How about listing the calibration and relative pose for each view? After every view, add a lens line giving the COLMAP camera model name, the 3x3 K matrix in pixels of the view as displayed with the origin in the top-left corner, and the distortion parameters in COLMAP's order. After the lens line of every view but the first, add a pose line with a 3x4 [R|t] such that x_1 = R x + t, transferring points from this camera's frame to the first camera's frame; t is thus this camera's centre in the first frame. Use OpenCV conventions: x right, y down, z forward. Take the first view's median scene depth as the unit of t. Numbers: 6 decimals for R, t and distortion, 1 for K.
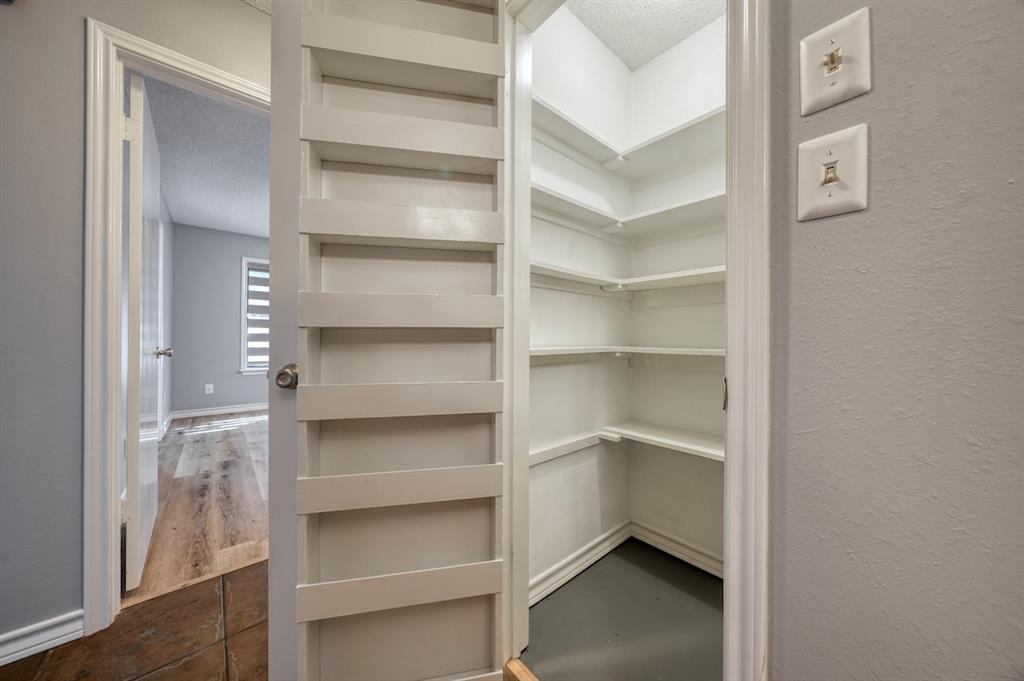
lens RADIAL K [[346.0, 0, 514.5], [0, 346.0, 337.8], [0, 0, 1]] dist [-0.002303, 0.000362]
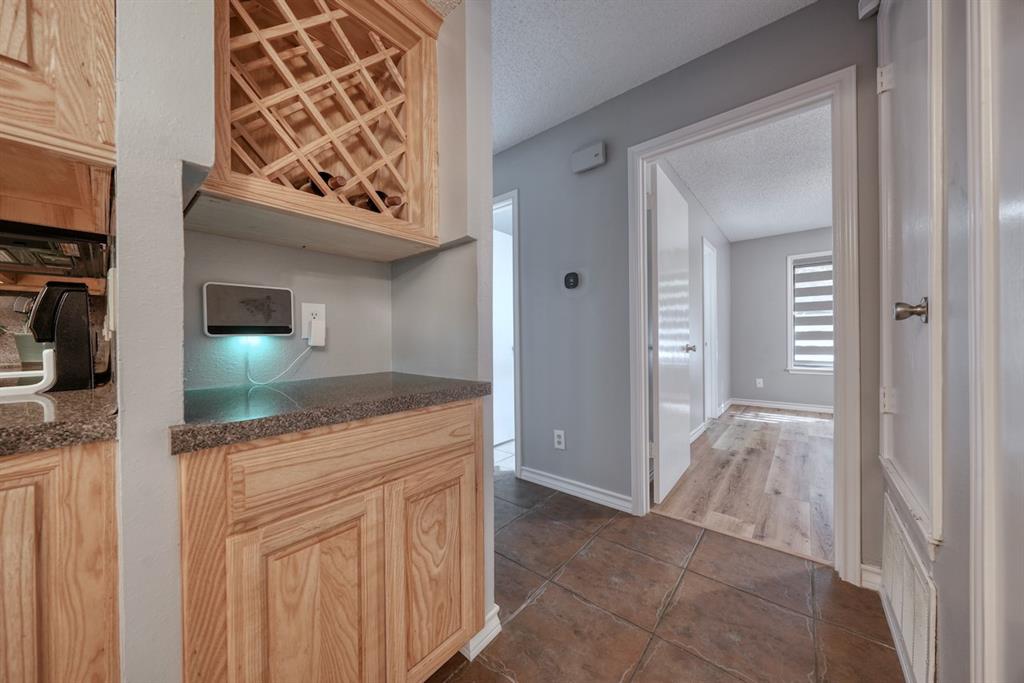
lens RADIAL K [[346.0, 0, 510.6], [0, 346.0, 342.0], [0, 0, 1]] dist [-0.002303, 0.000362]
pose [[0.153032, 0.001527, -0.988220, 0.158921], [0.014894, 0.999882, 0.003851, 0.000624], [0.988109, -0.015308, 0.152992, 0.075201]]
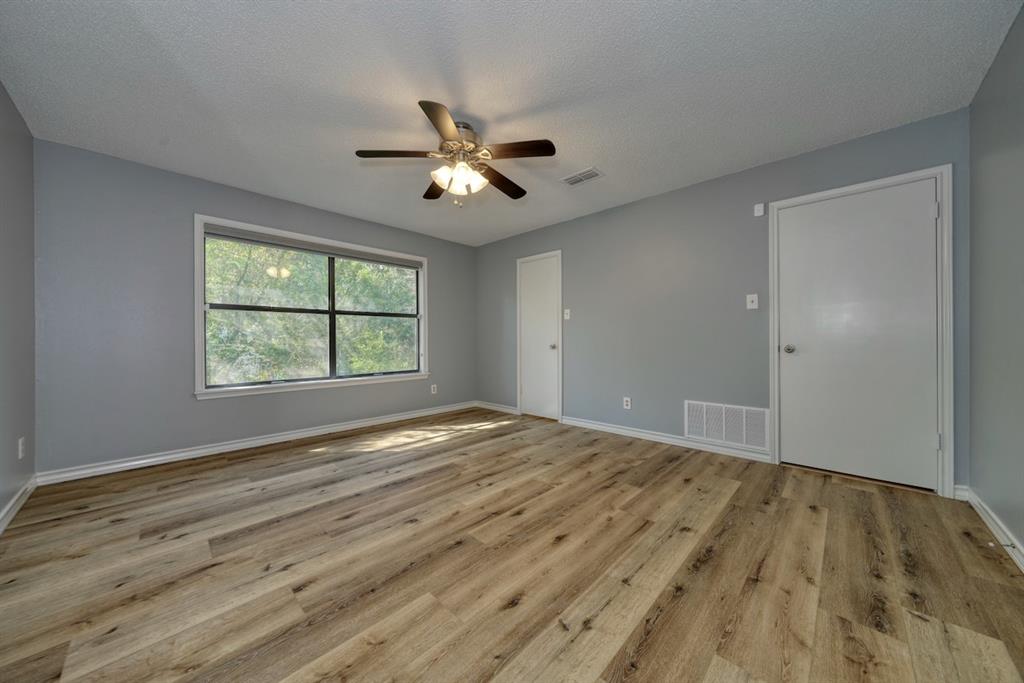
lens RADIAL K [[346.0, 0, 518.1], [0, 346.0, 340.2], [0, 0, 1]] dist [-0.002303, 0.000362]
pose [[-0.096764, -0.002164, 0.995305, -1.352741], [0.002594, 0.999994, 0.002427, 0.004585], [-0.995304, 0.002817, -0.096758, 1.650903]]
